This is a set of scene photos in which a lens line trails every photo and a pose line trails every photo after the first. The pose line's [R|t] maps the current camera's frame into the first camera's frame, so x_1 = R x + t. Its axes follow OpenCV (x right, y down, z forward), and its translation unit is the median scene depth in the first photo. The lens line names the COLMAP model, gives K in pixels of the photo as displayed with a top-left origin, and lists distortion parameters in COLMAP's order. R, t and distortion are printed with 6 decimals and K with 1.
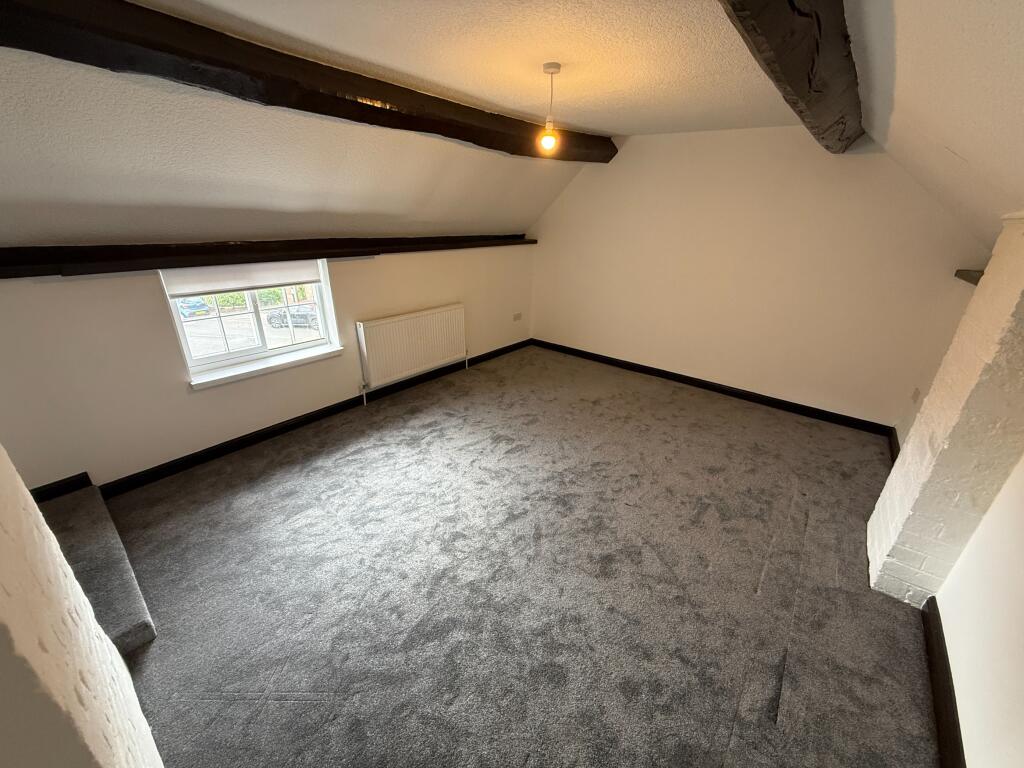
lens RADIAL K [[401.1, 0, 515.6], [0, 401.1, 384.4], [0, 0, 1]] dist [-0.004034, 0.000193]
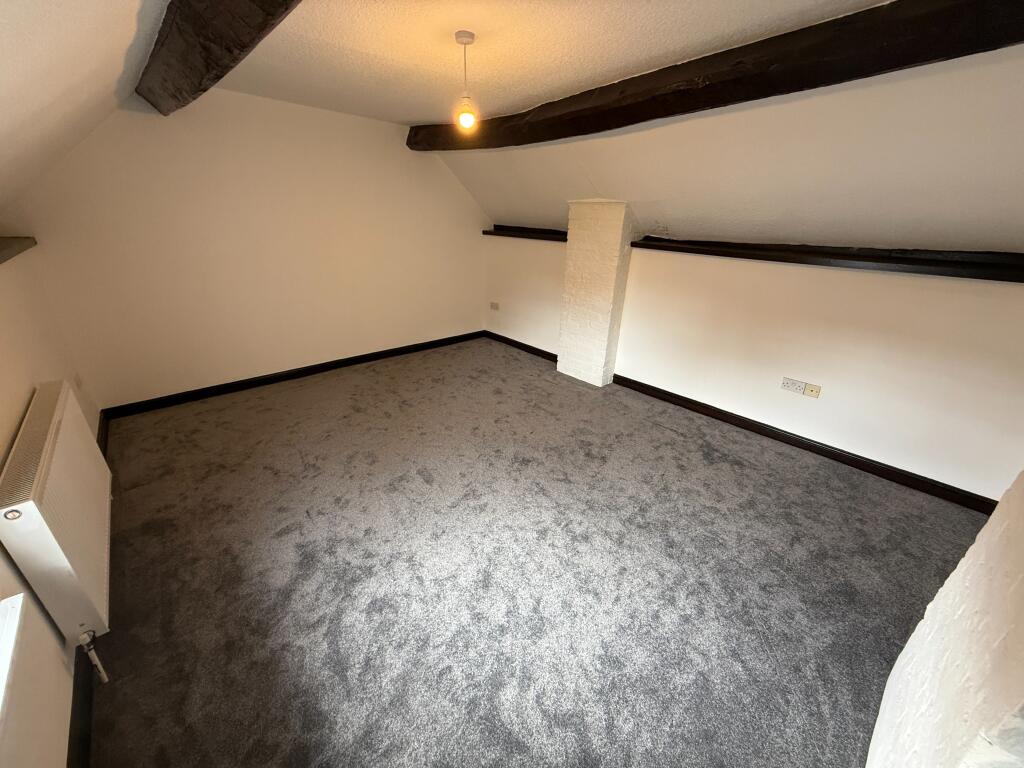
lens RADIAL K [[401.1, 0, 505.6], [0, 401.1, 386.4], [0, 0, 1]] dist [-0.004034, 0.000193]
pose [[0.166556, -0.414905, 0.894490, -0.540335], [0.363332, 0.869154, 0.335501, -0.189497], [-0.916651, 0.269117, 0.295511, 0.445251]]
